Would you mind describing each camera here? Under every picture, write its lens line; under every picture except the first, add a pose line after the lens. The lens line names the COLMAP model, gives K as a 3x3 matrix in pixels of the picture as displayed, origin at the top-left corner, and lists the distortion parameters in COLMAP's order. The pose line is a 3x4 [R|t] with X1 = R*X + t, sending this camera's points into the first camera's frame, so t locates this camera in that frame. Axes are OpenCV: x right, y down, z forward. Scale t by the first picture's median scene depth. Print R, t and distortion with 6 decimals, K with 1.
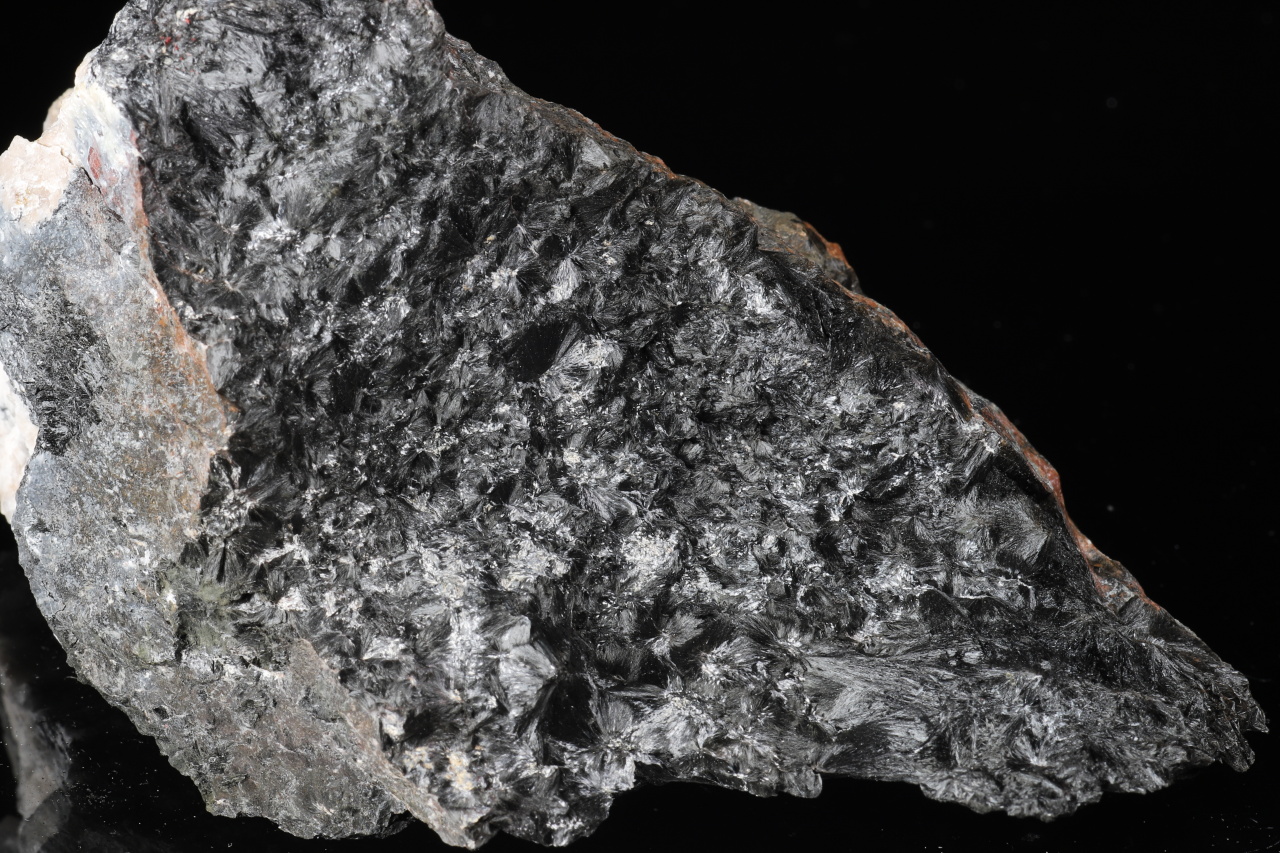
lens RADIAL K [[5098.8, 0, 631.8], [0, 5098.8, 425.8], [0, 0, 1]] dist [0.175856, 0.000000]
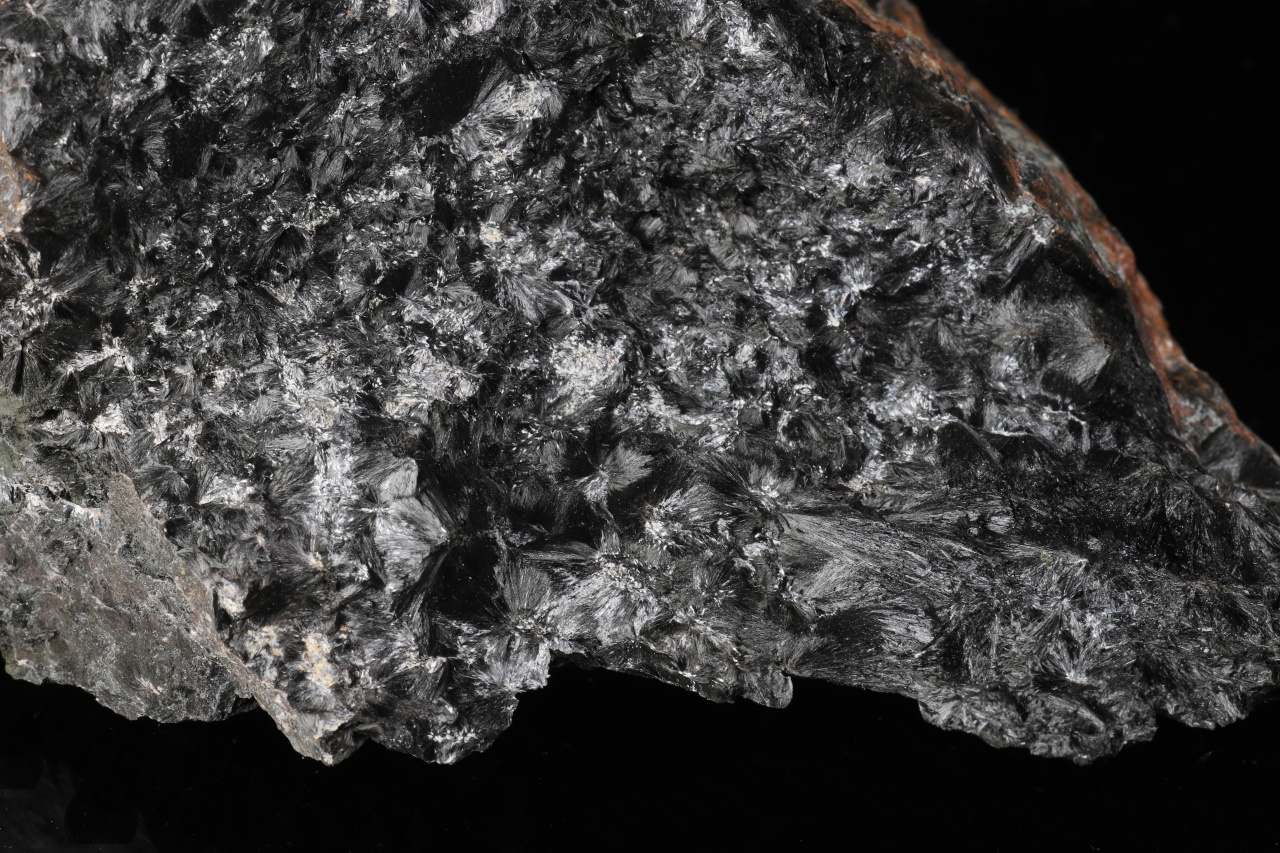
lens RADIAL K [[5098.8, 0, 651.3], [0, 5098.8, 429.2], [0, 0, 1]] dist [0.175856, 0.000000]
pose [[0.998815, 0.038787, -0.029405, 0.036540], [-0.034624, 0.990800, 0.130830, -0.066983], [0.034209, -0.129656, 0.990969, 0.243157]]
